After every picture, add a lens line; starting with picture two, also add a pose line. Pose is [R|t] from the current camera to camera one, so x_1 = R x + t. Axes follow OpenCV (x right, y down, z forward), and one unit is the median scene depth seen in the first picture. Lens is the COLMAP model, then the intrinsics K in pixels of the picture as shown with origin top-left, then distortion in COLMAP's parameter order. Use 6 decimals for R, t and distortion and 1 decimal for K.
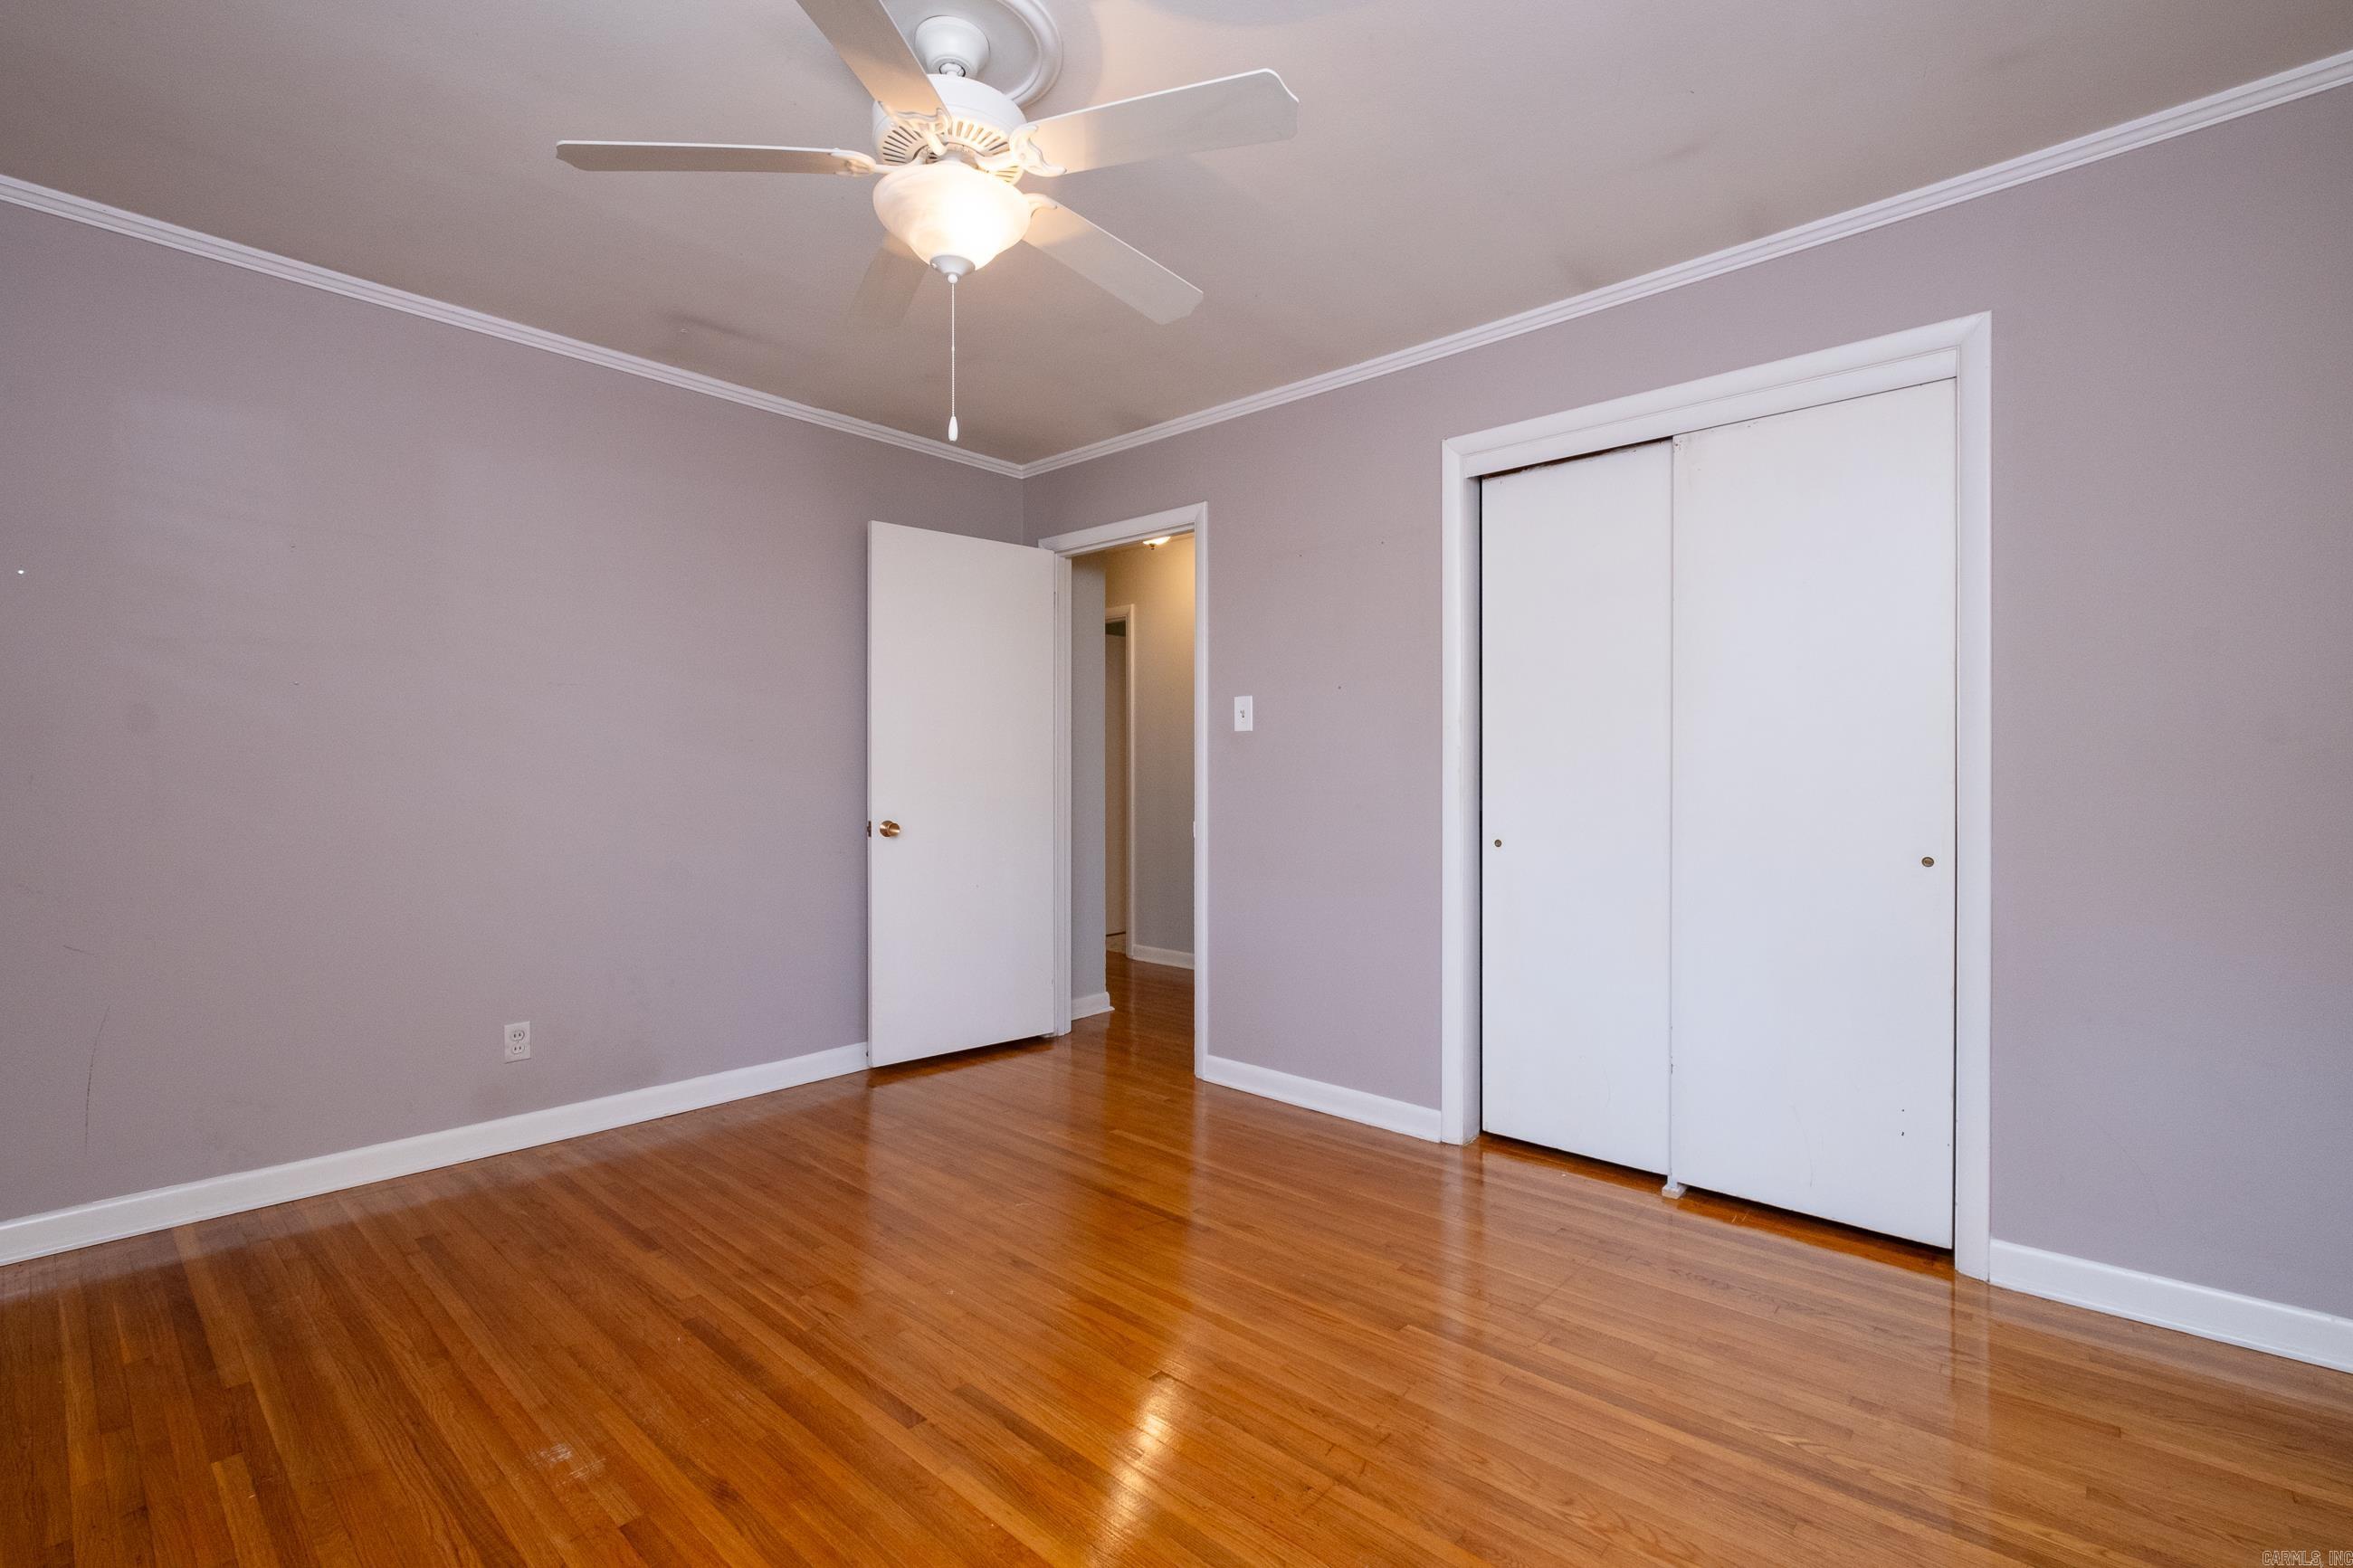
lens RADIAL K [[1036.0, 0, 1176.0], [0, 1036.0, 773.3], [0, 0, 1]] dist [-0.007938, -0.000262]
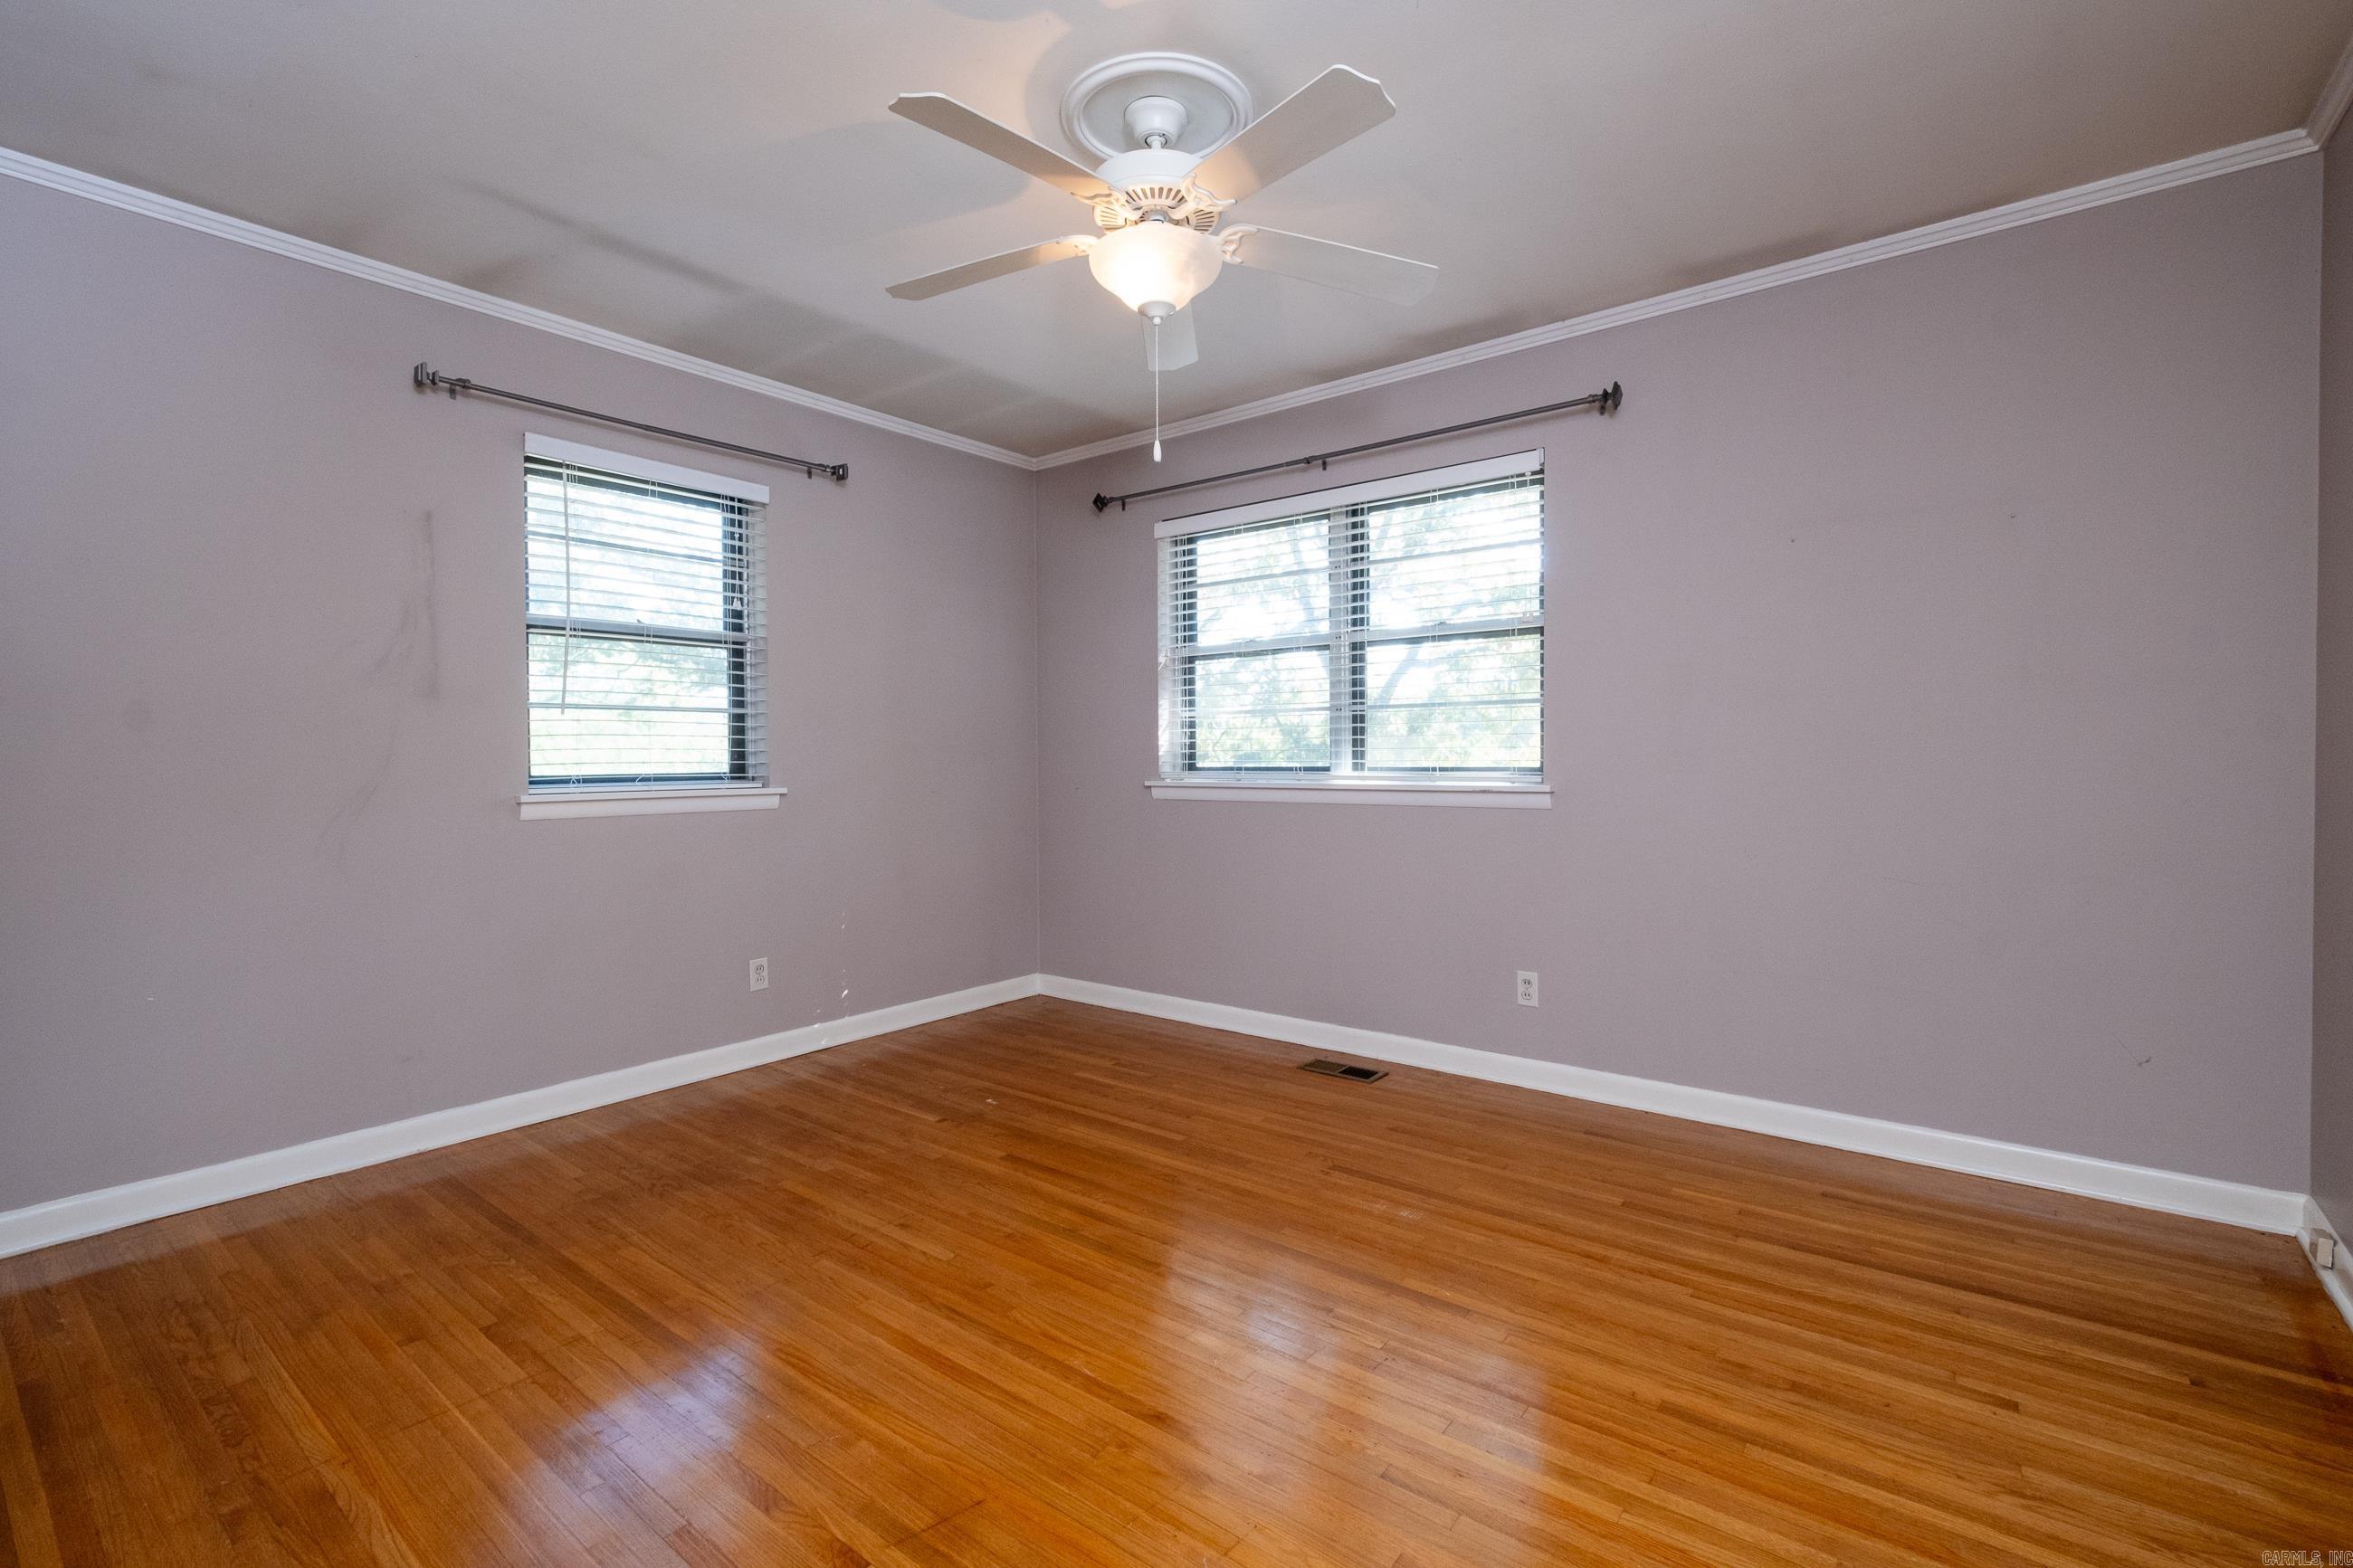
lens RADIAL K [[1035.7, 0, 1176.3], [0, 1035.7, 758.1], [0, 0, 1]] dist [-0.001910, -0.000278]
pose [[-0.998080, 0.004923, -0.061739, -0.106371], [0.004508, 0.999966, 0.006858, 0.001340], [0.061770, 0.006566, -0.998069, 1.459815]]
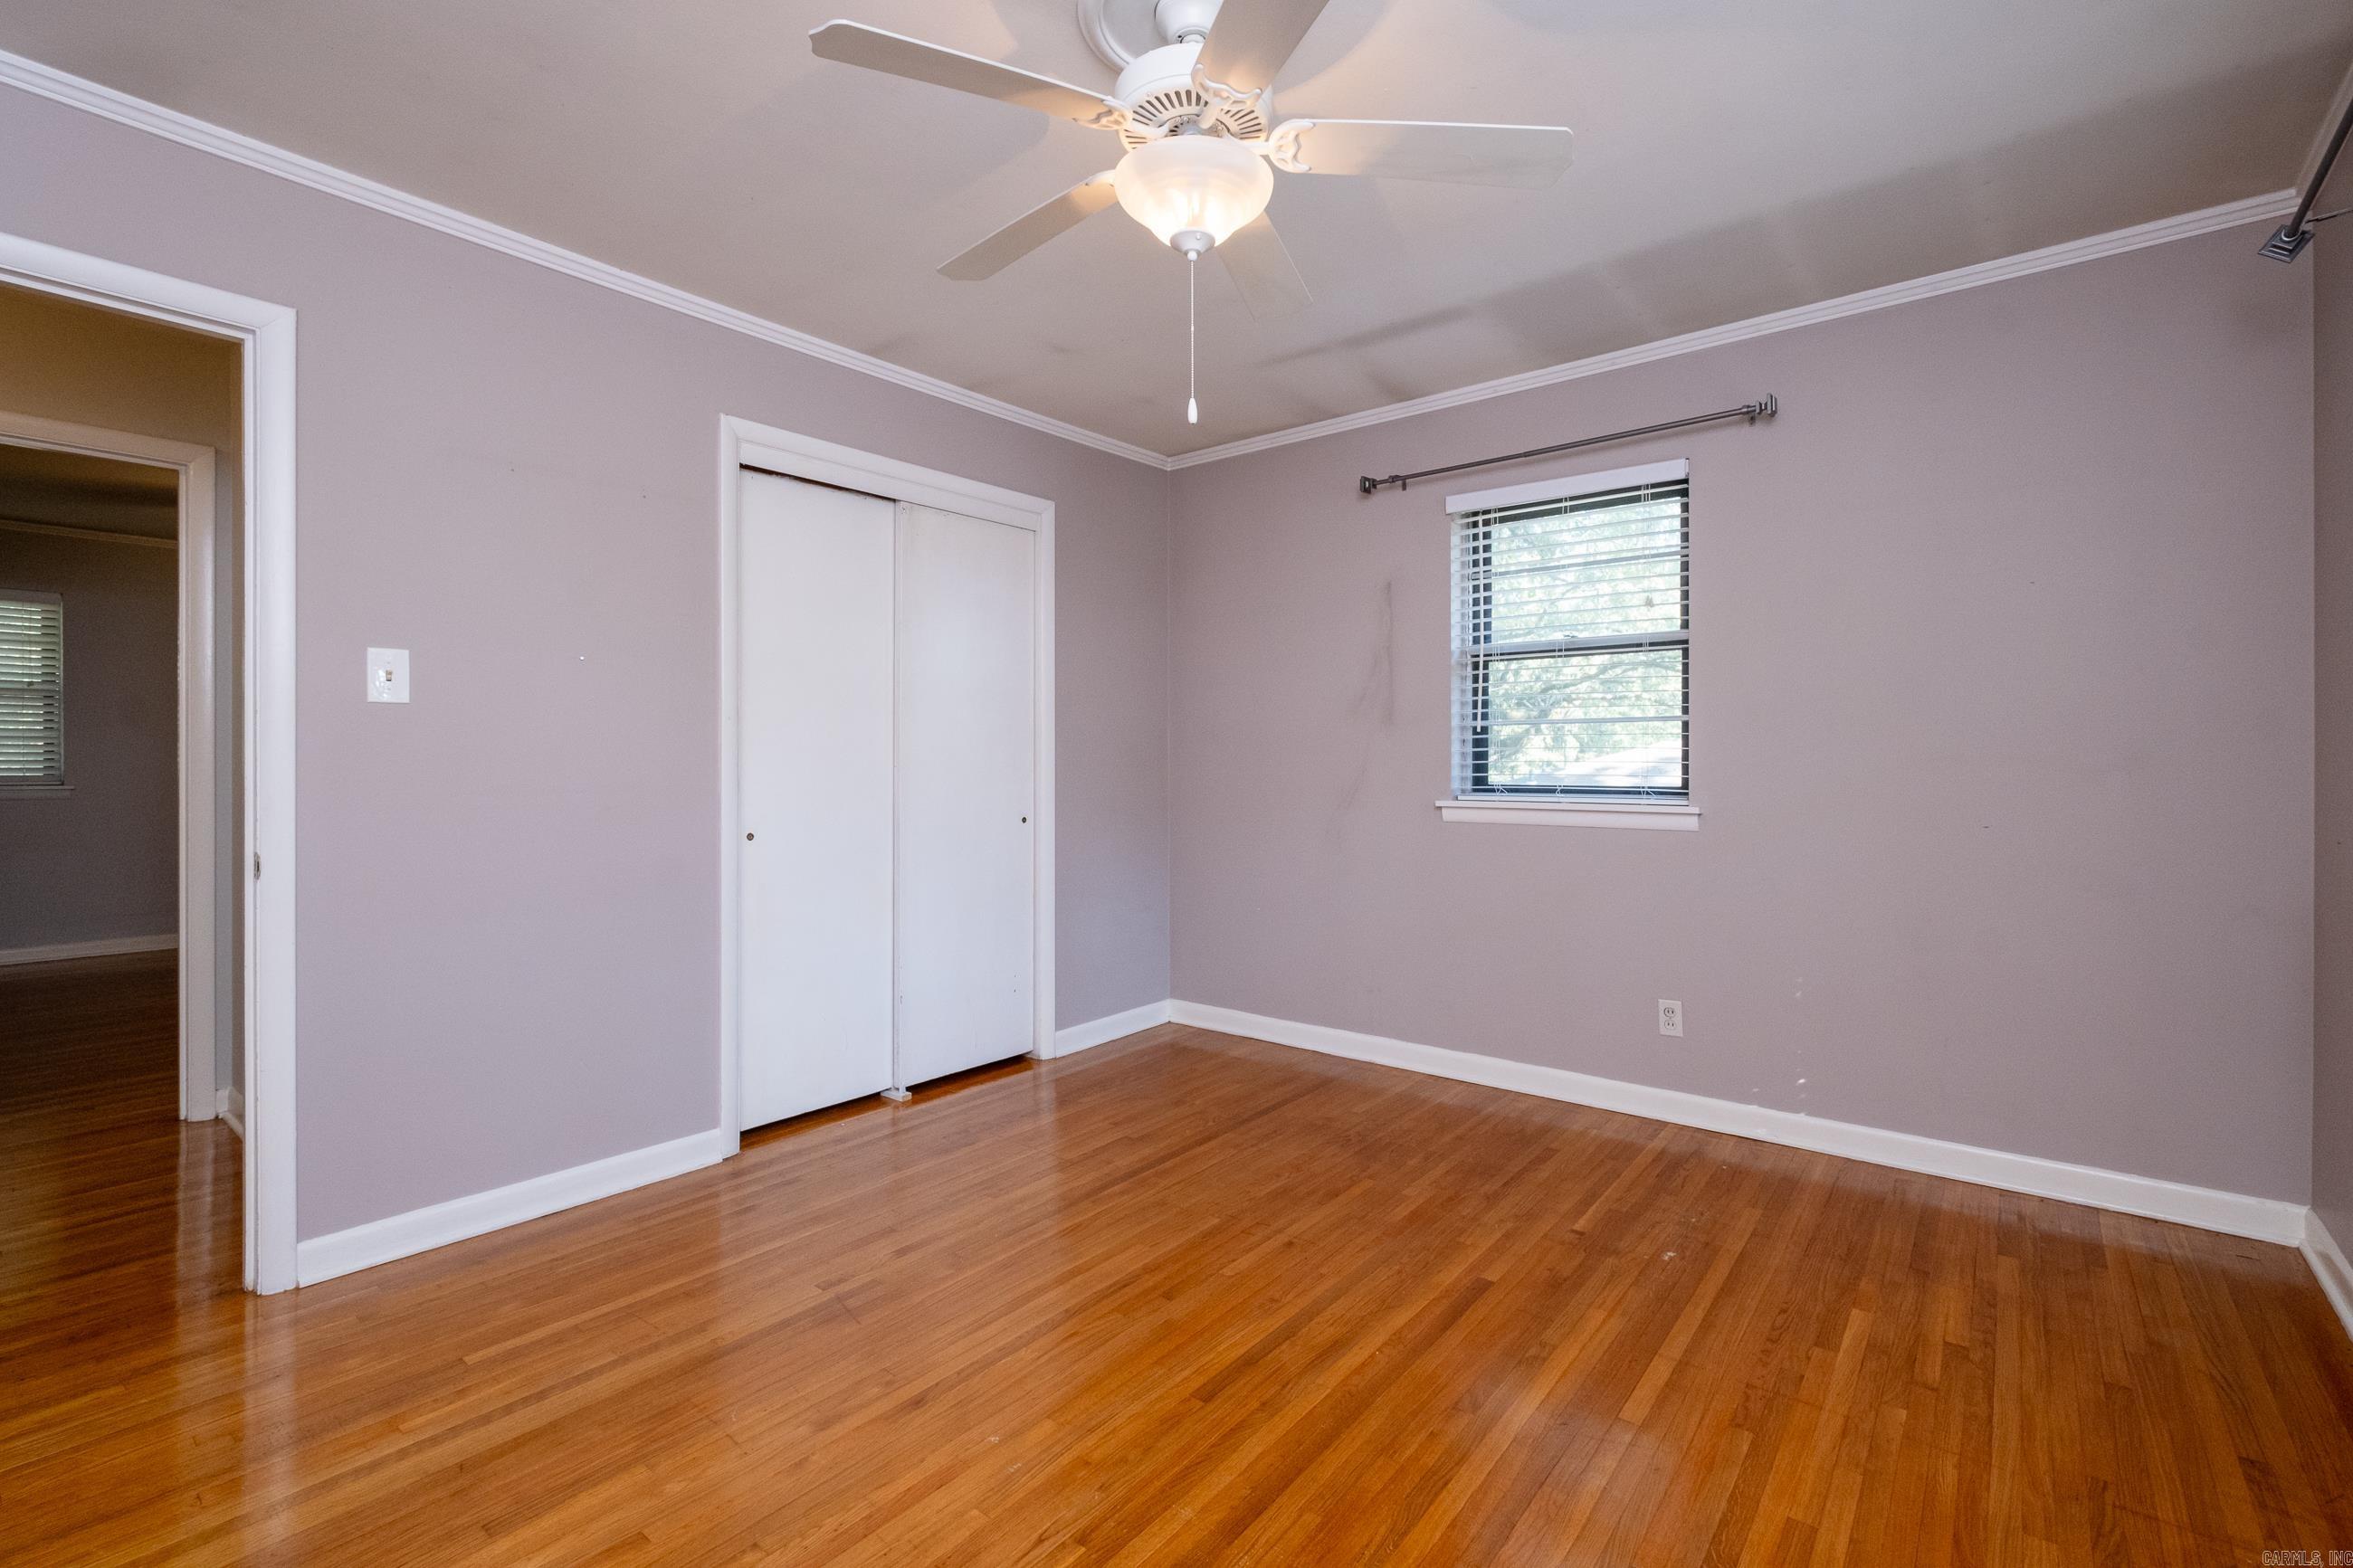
lens RADIAL K [[1035.7, 0, 1176.3], [0, 1035.7, 758.1], [0, 0, 1]] dist [-0.001910, -0.000278]
pose [[-0.048773, 0.006625, 0.998788, -0.792229], [0.002198, 0.999976, -0.006525, -0.001107], [-0.998807, 0.001877, -0.048786, 0.713309]]
